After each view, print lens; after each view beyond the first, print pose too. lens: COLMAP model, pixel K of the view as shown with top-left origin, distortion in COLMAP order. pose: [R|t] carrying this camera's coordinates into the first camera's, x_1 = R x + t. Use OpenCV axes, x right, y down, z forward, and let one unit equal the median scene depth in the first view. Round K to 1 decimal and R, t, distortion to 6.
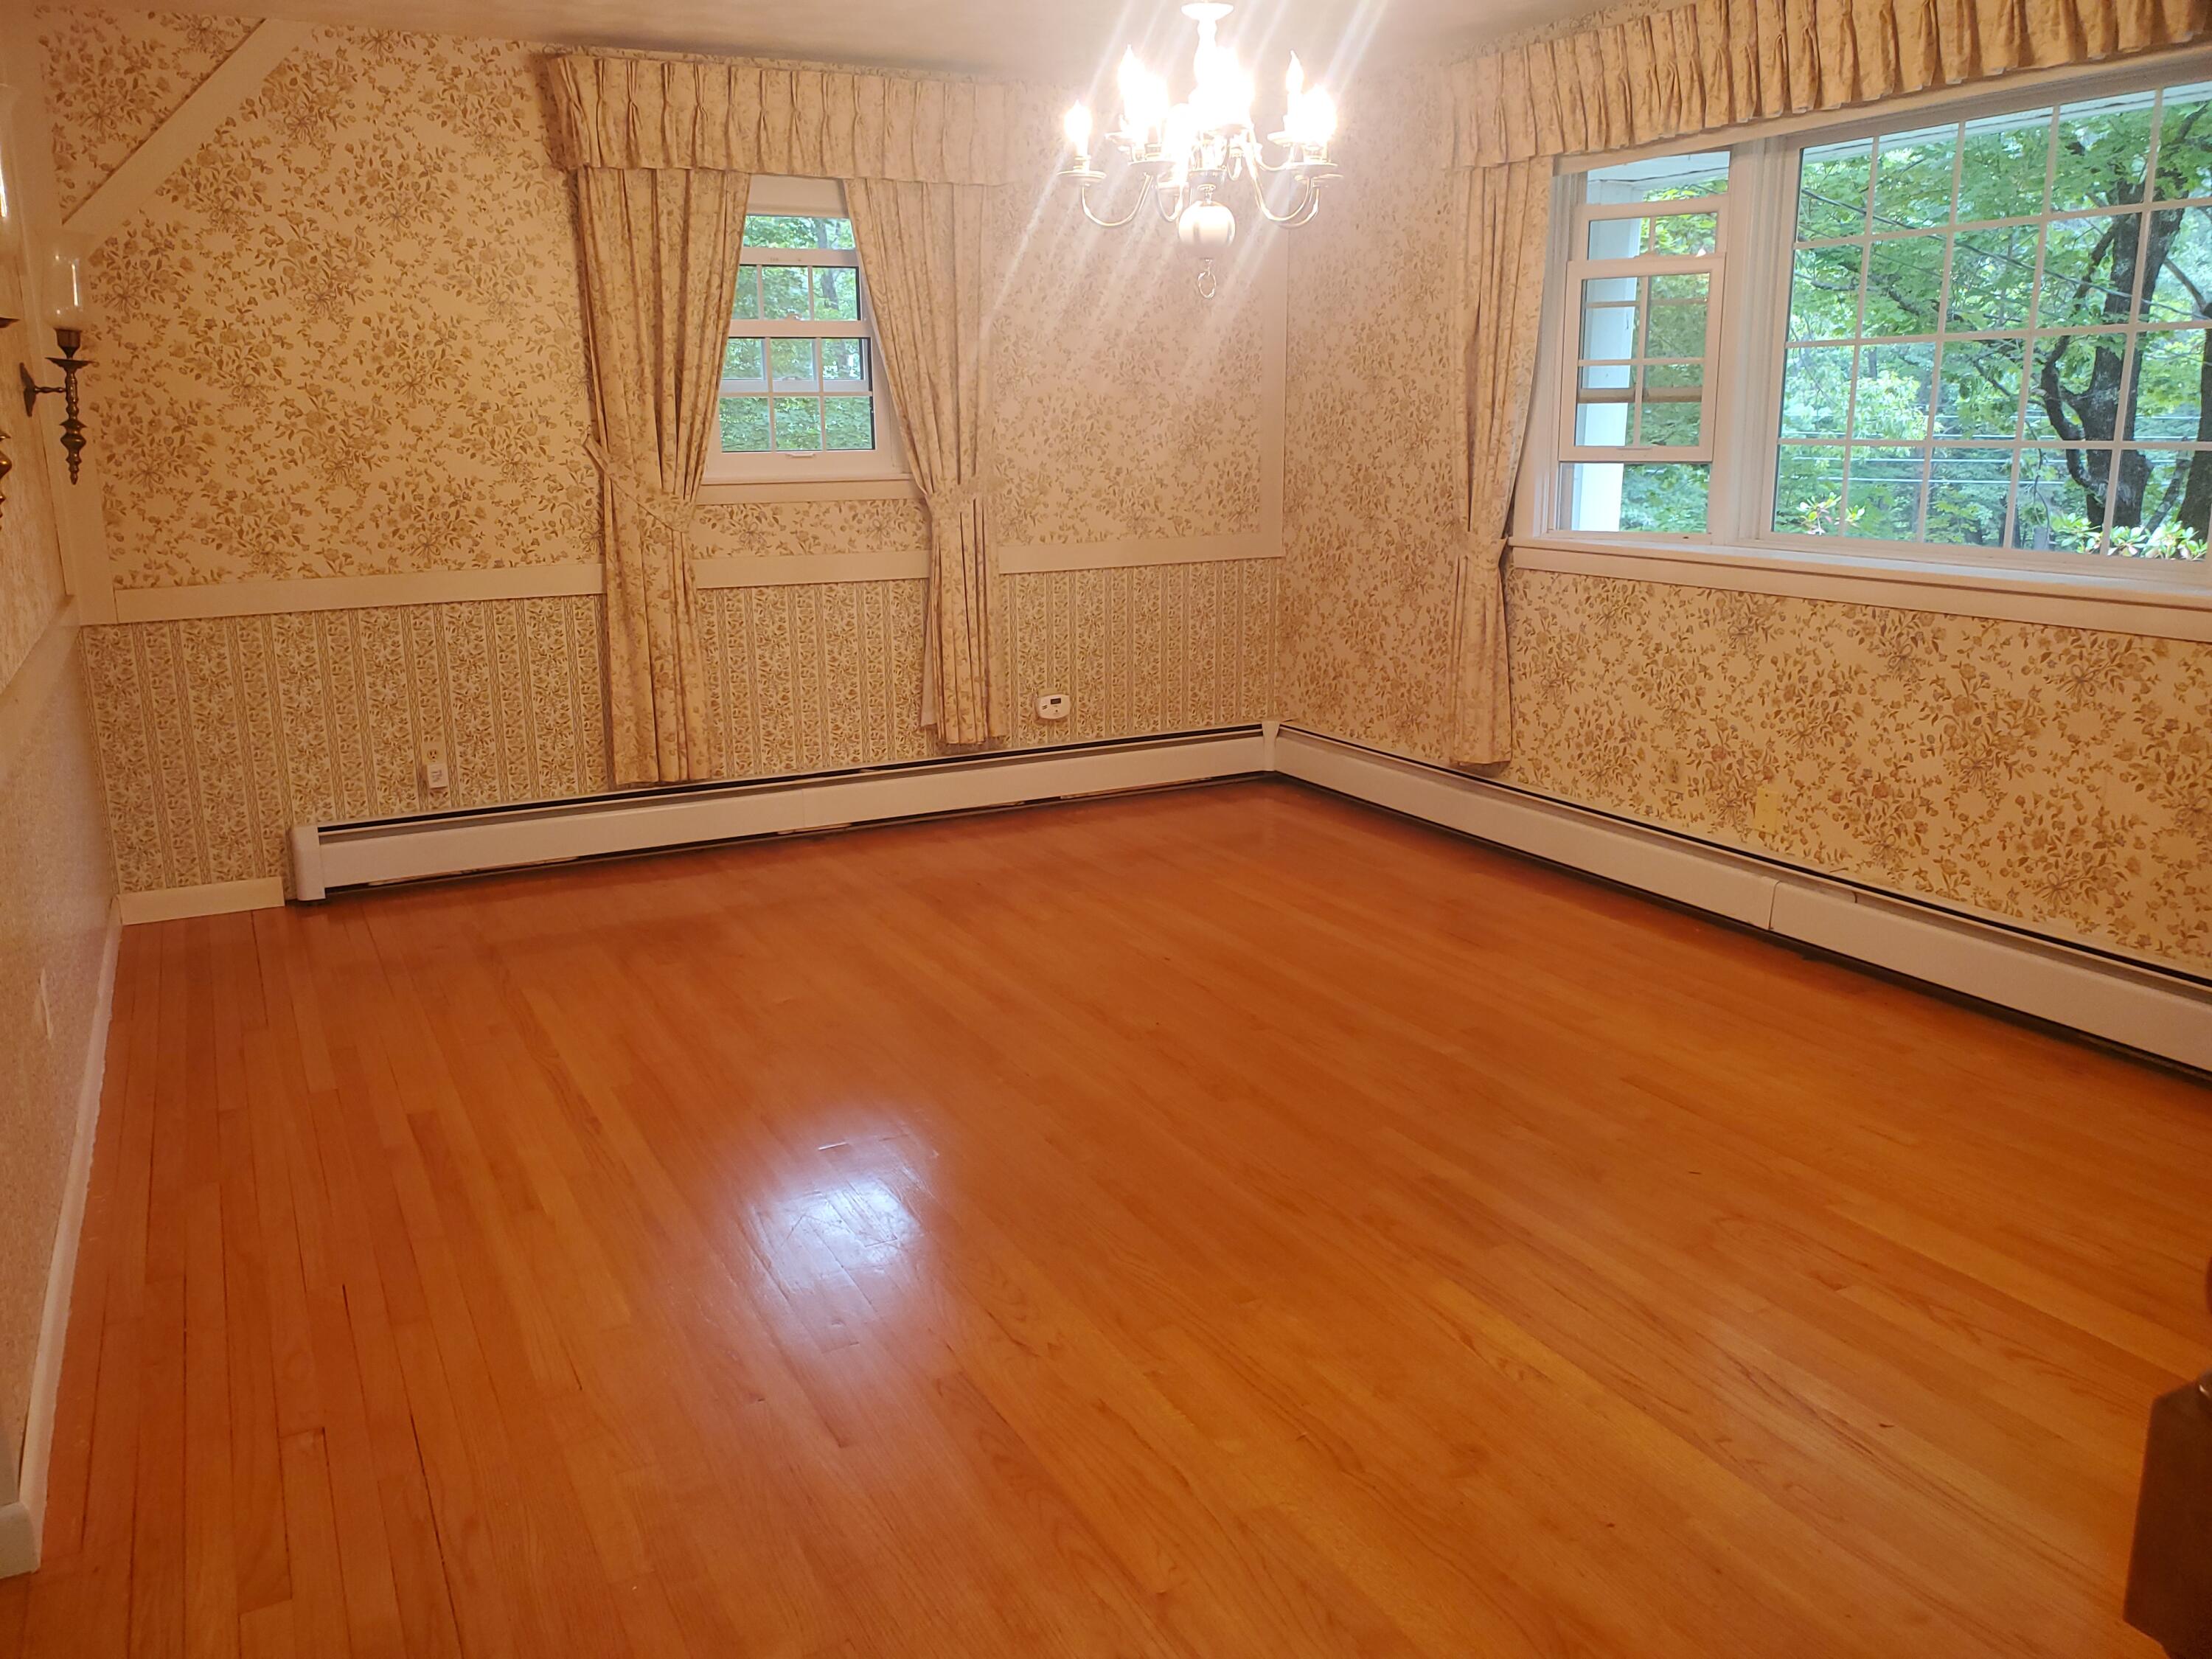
lens RADIAL K [[1842.0, 0, 1111.2], [0, 1842.0, 797.3], [0, 0, 1]] dist [-0.065512, 0.174154]
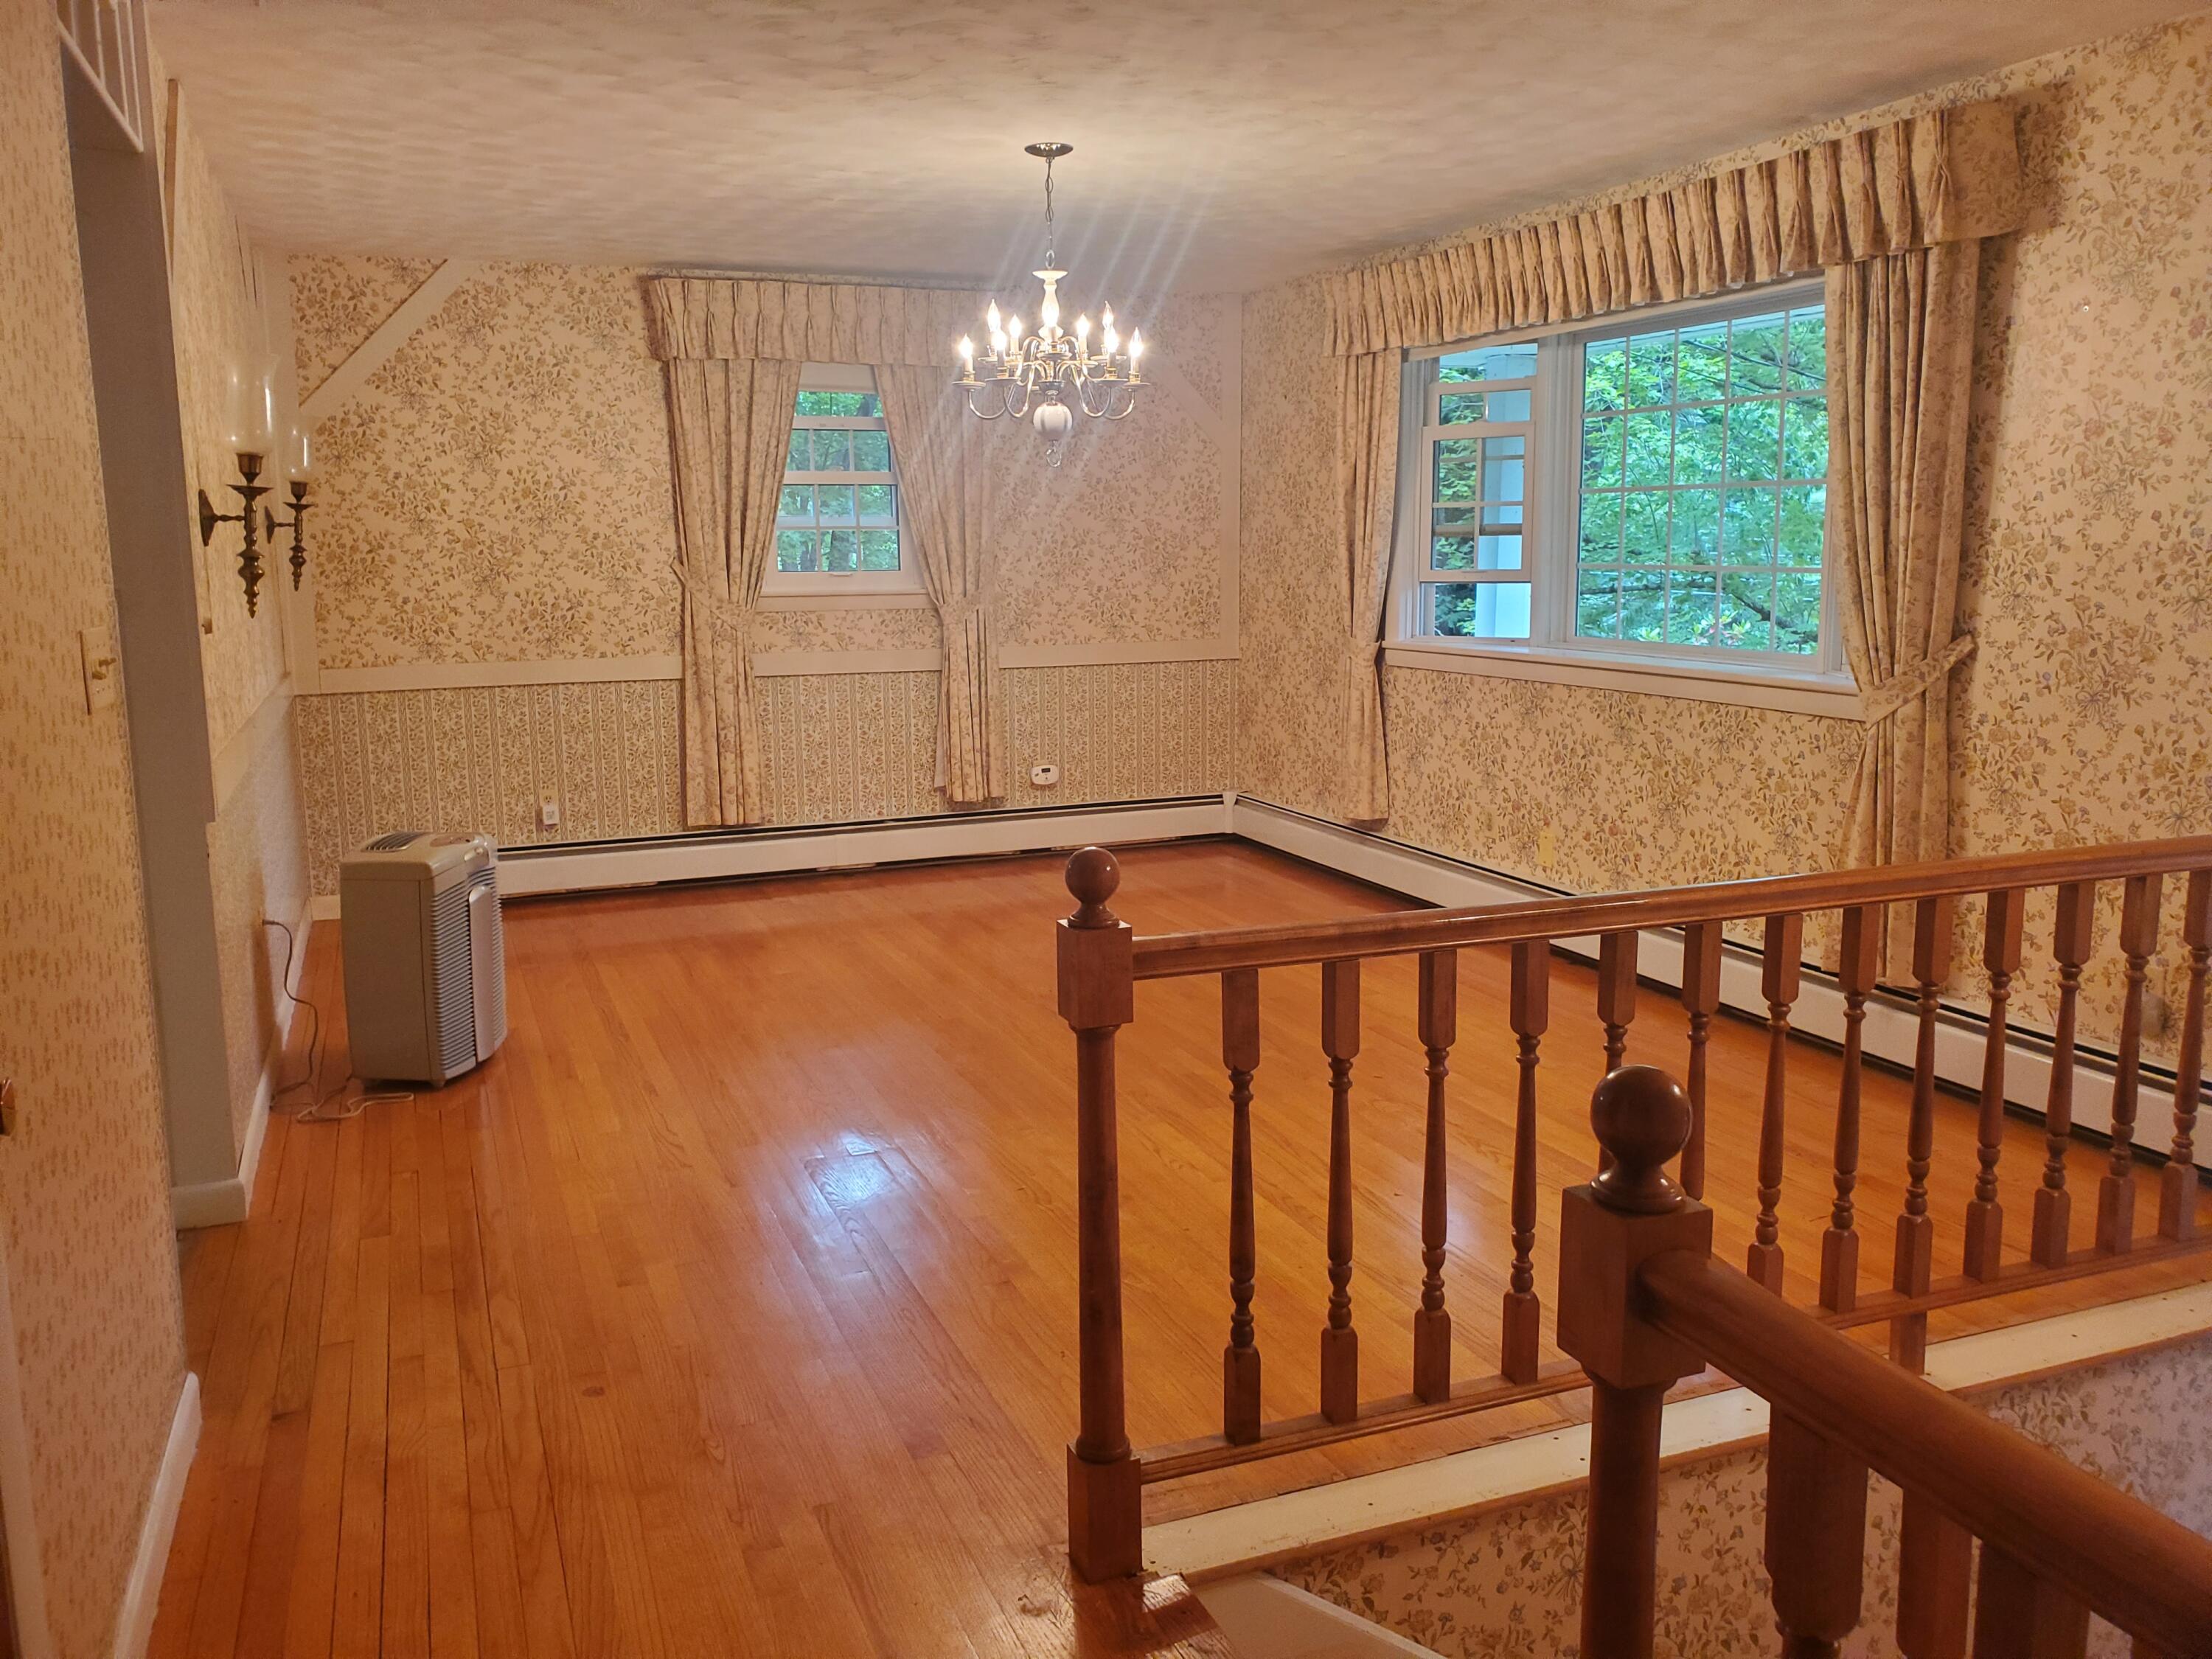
lens RADIAL K [[1734.4, 0, 1093.8], [0, 1734.4, 783.8], [0, 0, 1]] dist [0.008962, 0.030682]
pose [[0.996908, 0.013914, -0.077337, 0.115793], [-0.019112, 0.997578, -0.066884, 0.042089], [0.076219, 0.068155, 0.994759, -0.207644]]
